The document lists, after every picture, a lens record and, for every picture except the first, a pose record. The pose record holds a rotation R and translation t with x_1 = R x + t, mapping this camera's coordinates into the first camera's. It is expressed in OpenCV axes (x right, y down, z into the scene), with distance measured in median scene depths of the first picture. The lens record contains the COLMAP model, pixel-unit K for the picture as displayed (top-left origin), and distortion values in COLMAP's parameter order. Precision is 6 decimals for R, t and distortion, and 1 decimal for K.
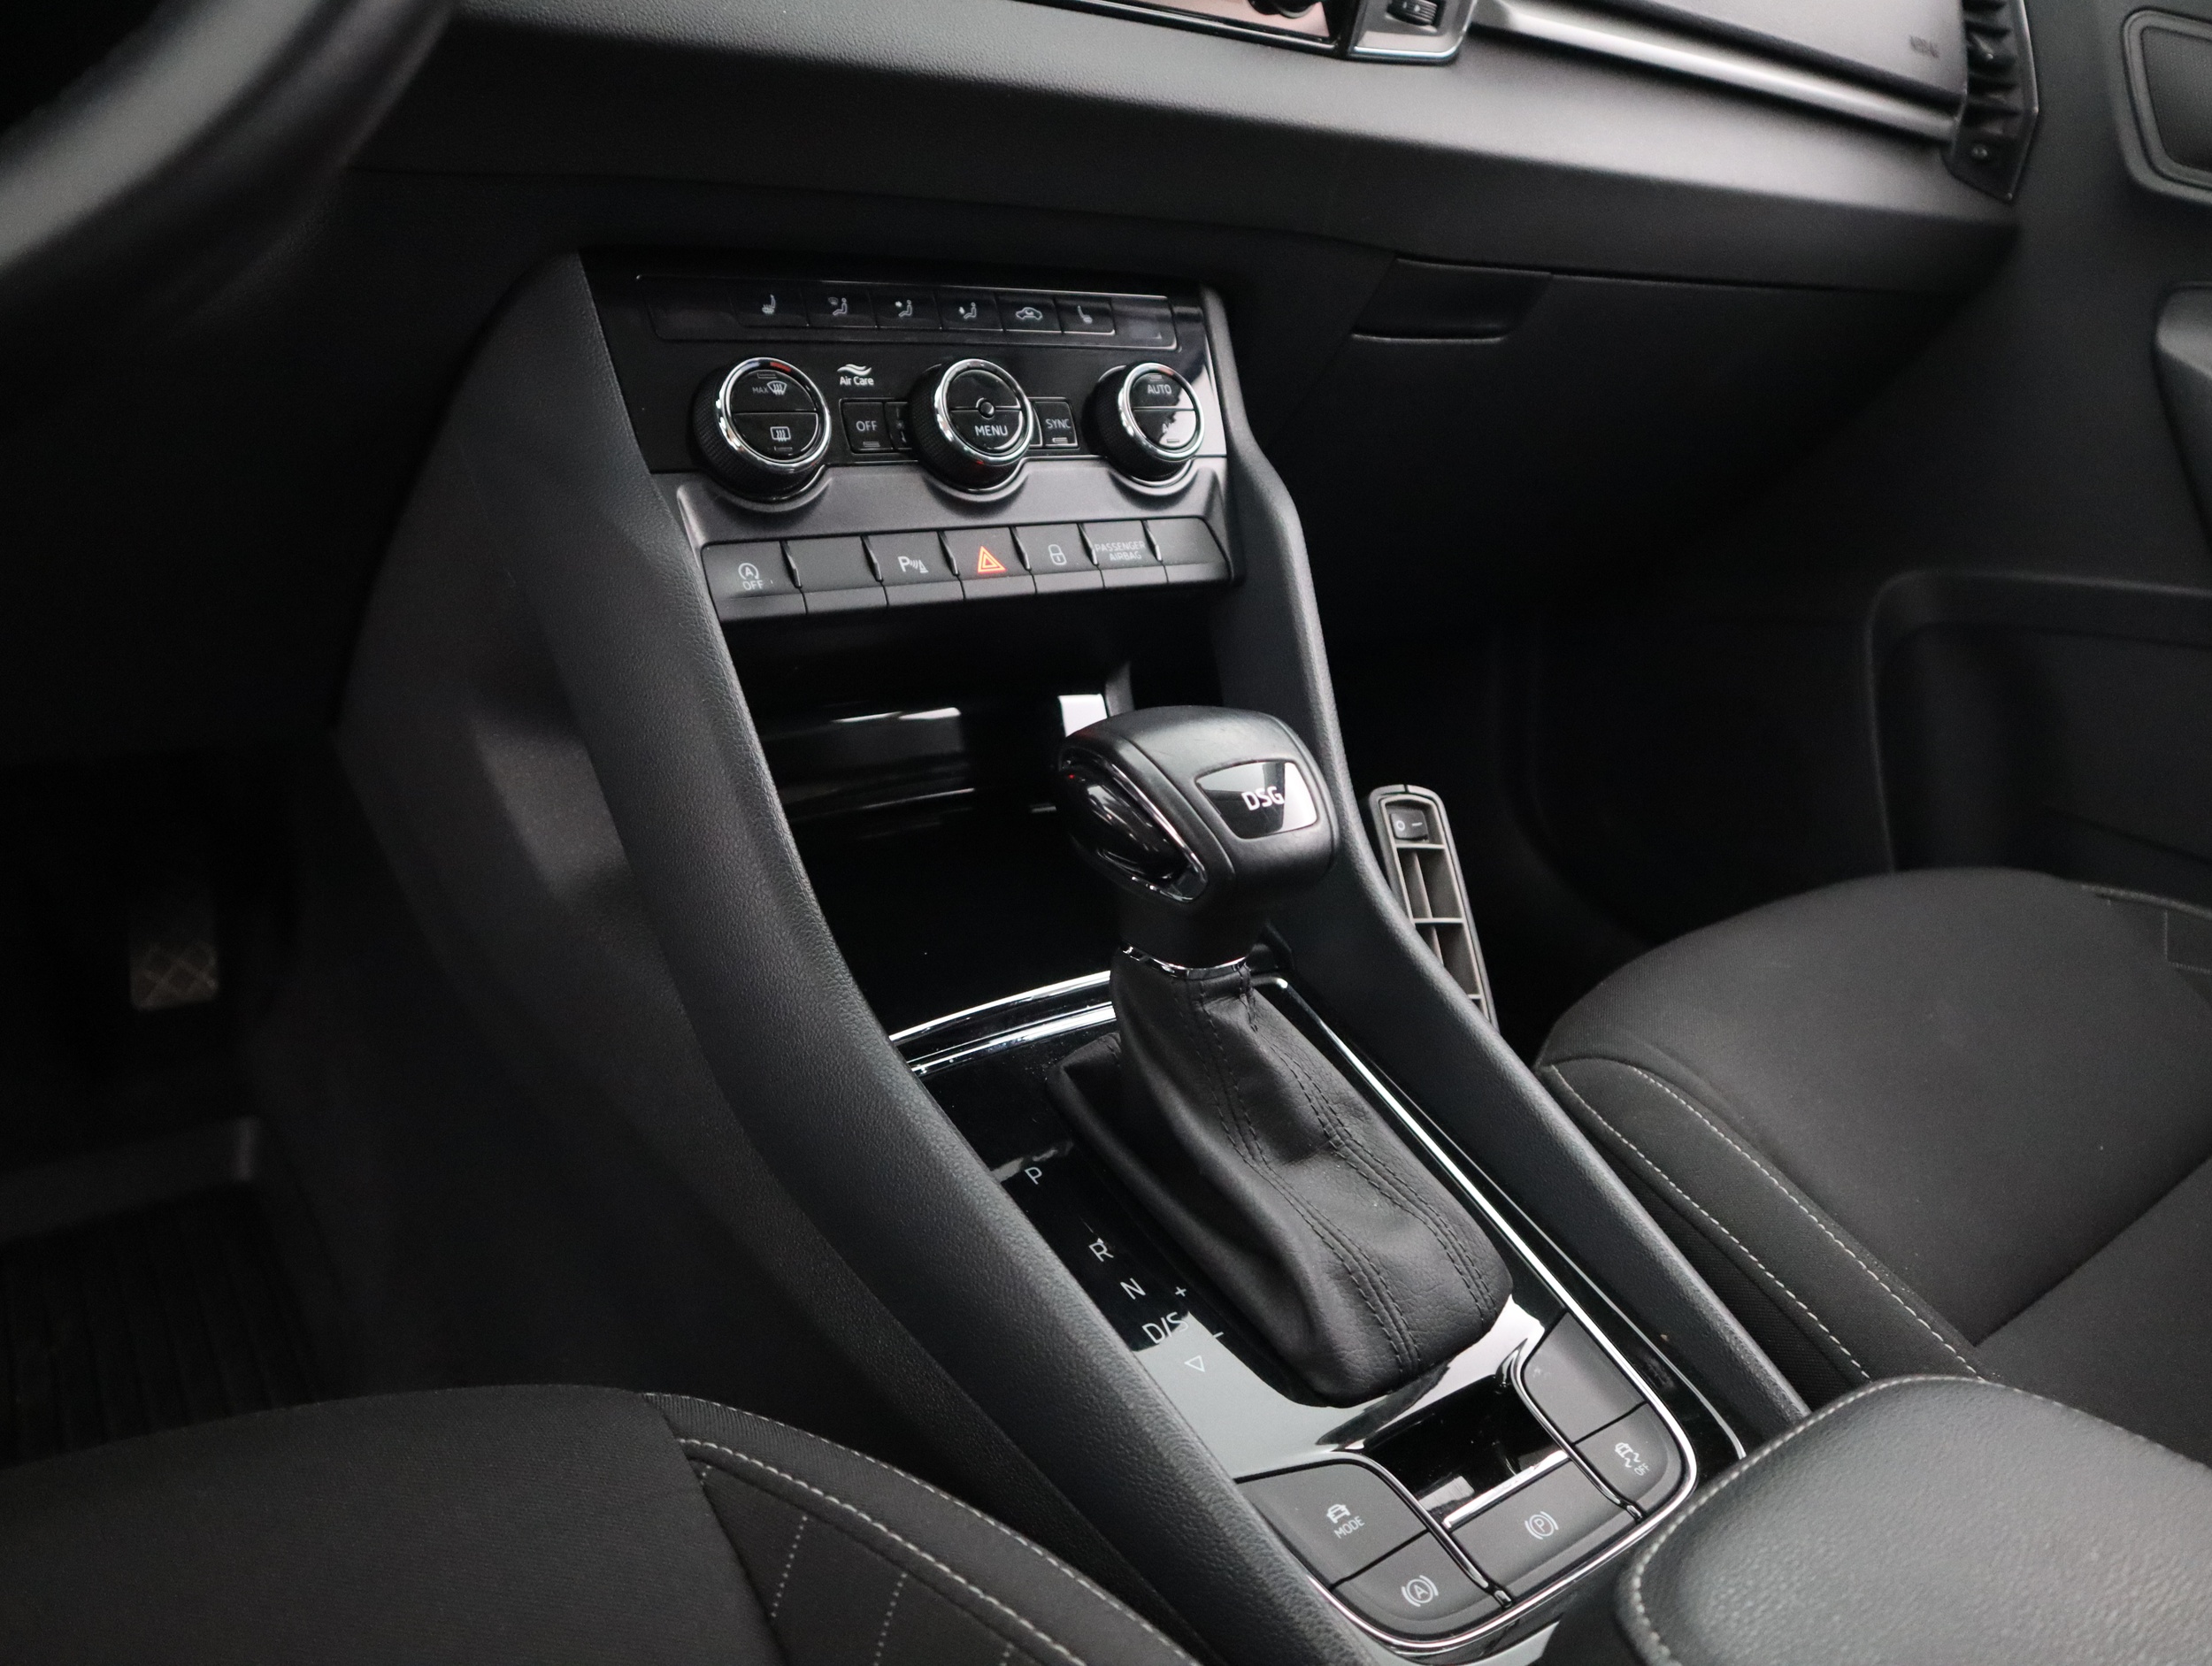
lens RADIAL K [[1825.9, 0, 1106.0], [0, 1825.9, 833.0], [0, 0, 1]] dist [-0.078173, 0.005454]
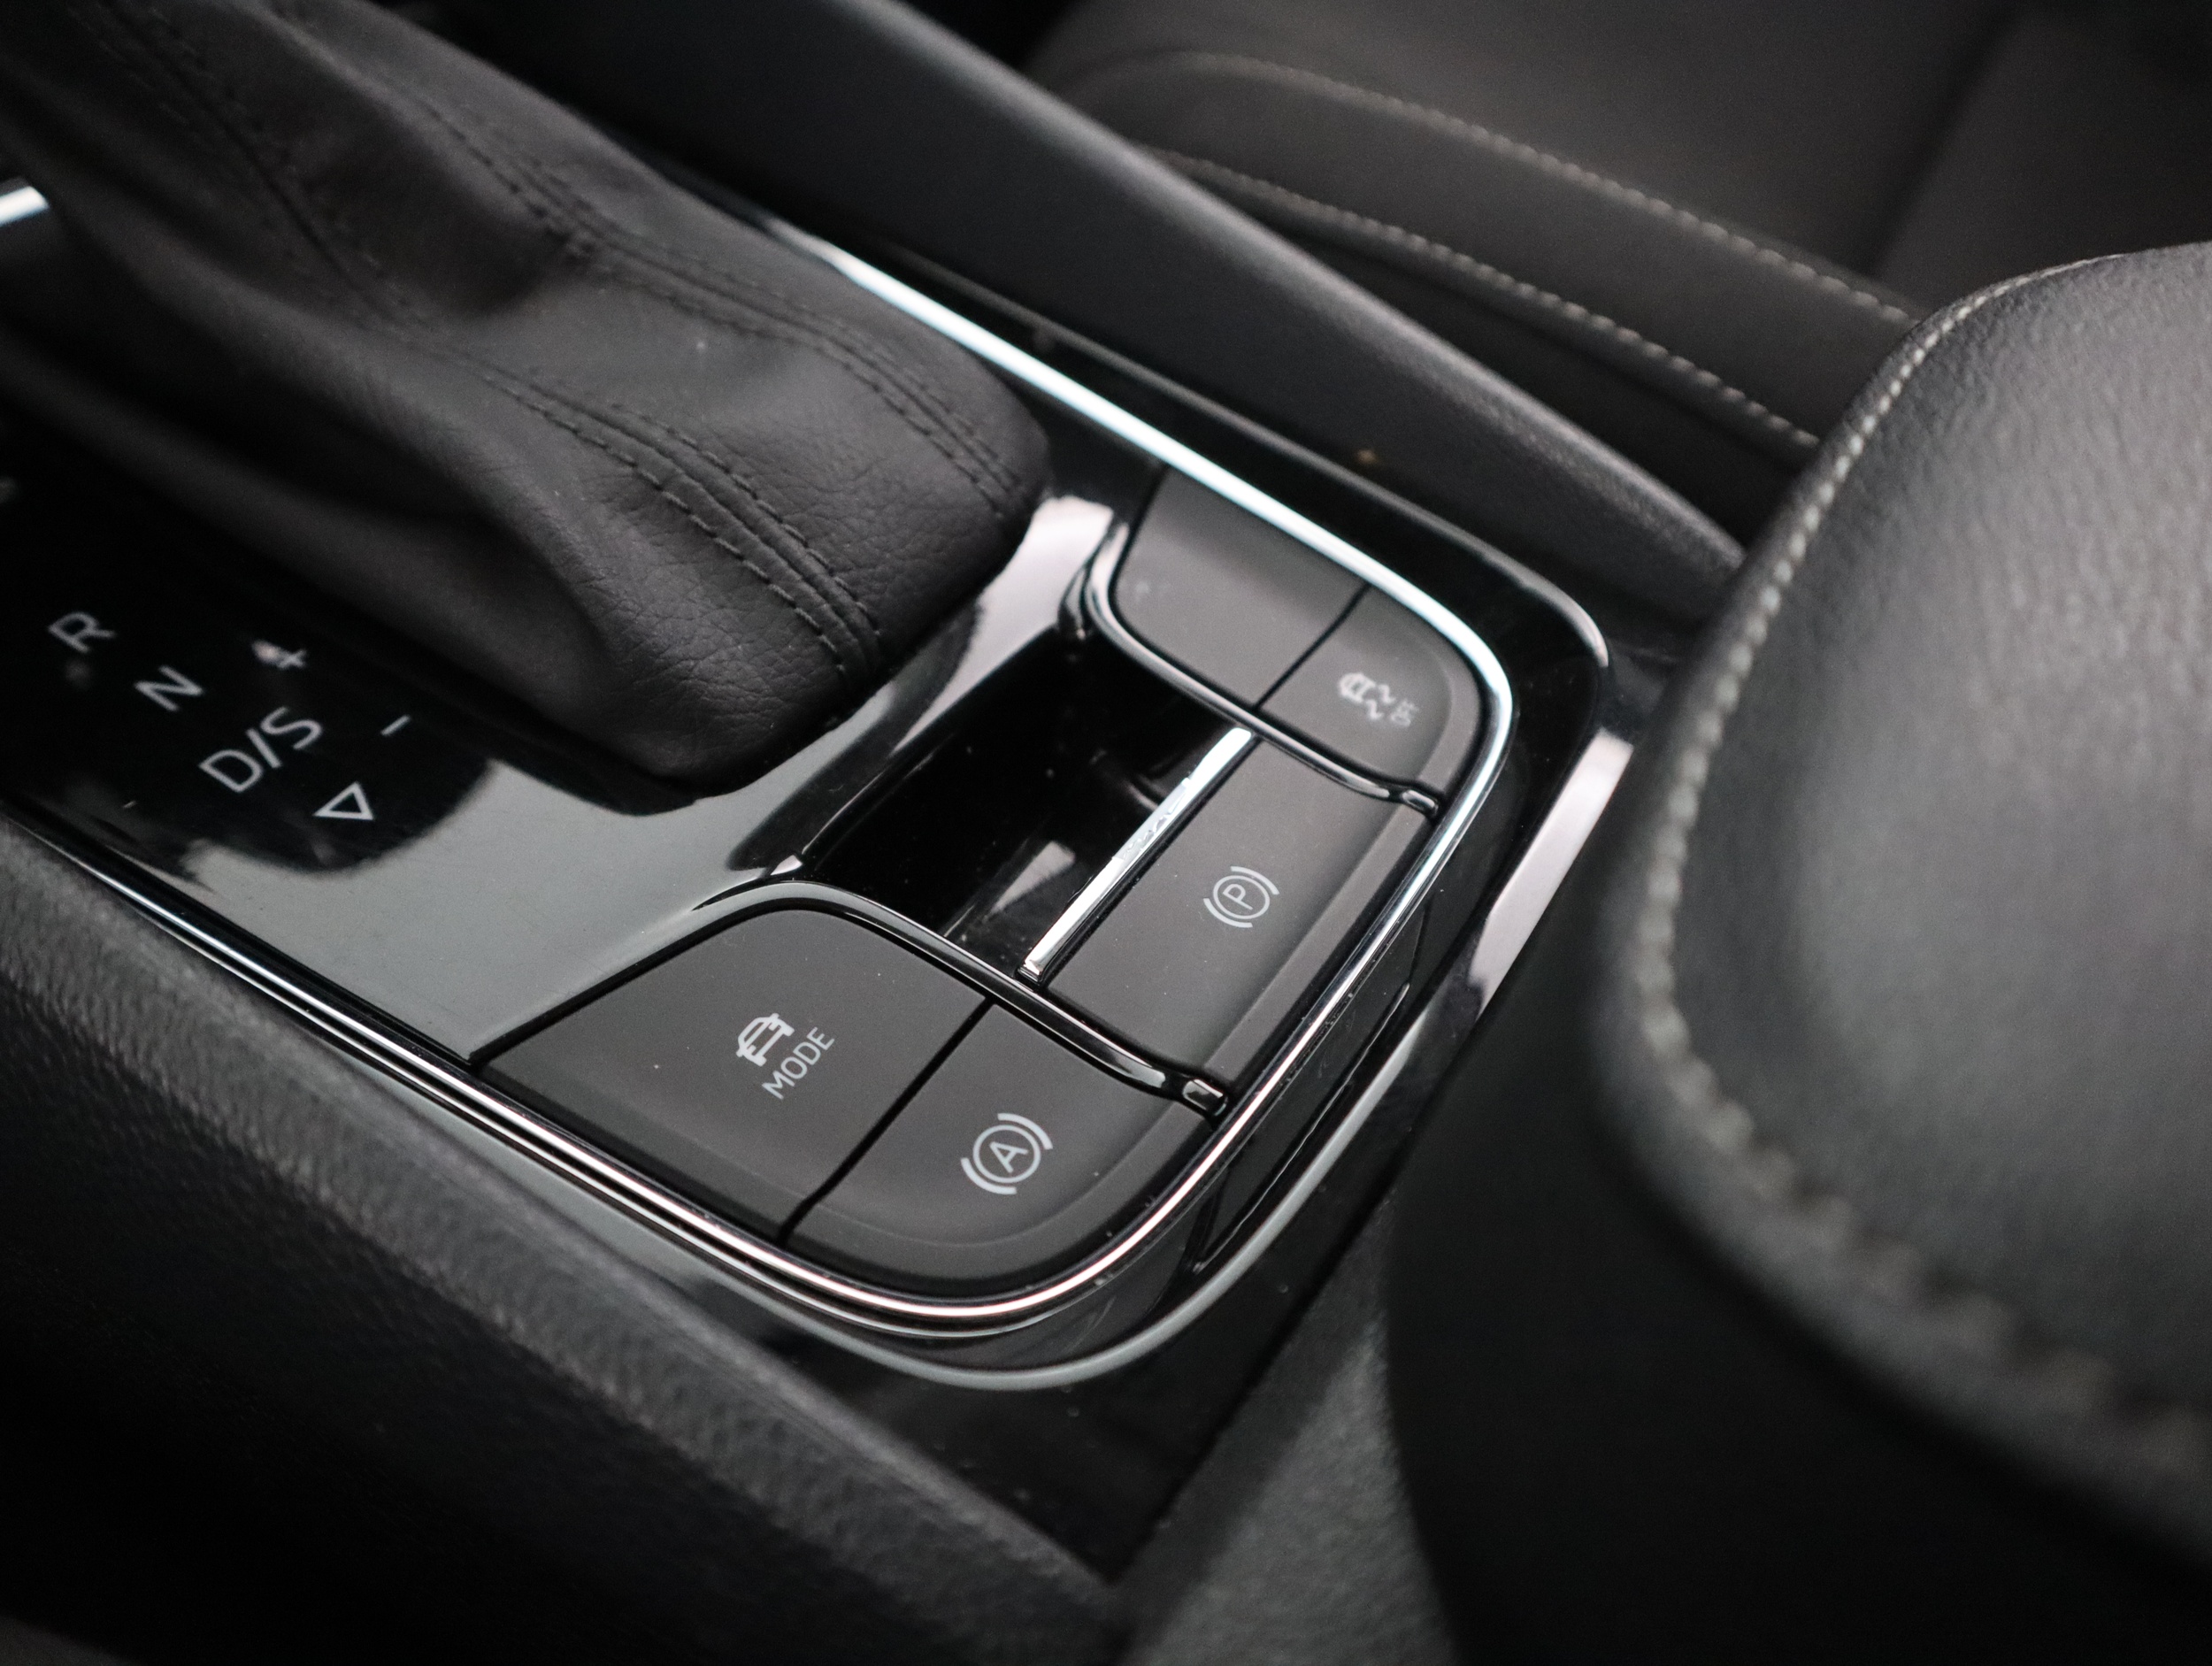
lens RADIAL K [[1825.9, 0, 1106.0], [0, 1825.9, 833.0], [0, 0, 1]] dist [-0.078173, 0.005454]
pose [[0.928277, -0.327439, 0.176312, 0.131883], [0.257743, 0.908222, 0.329700, 0.205959], [-0.268087, -0.260609, 0.927476, 0.571912]]
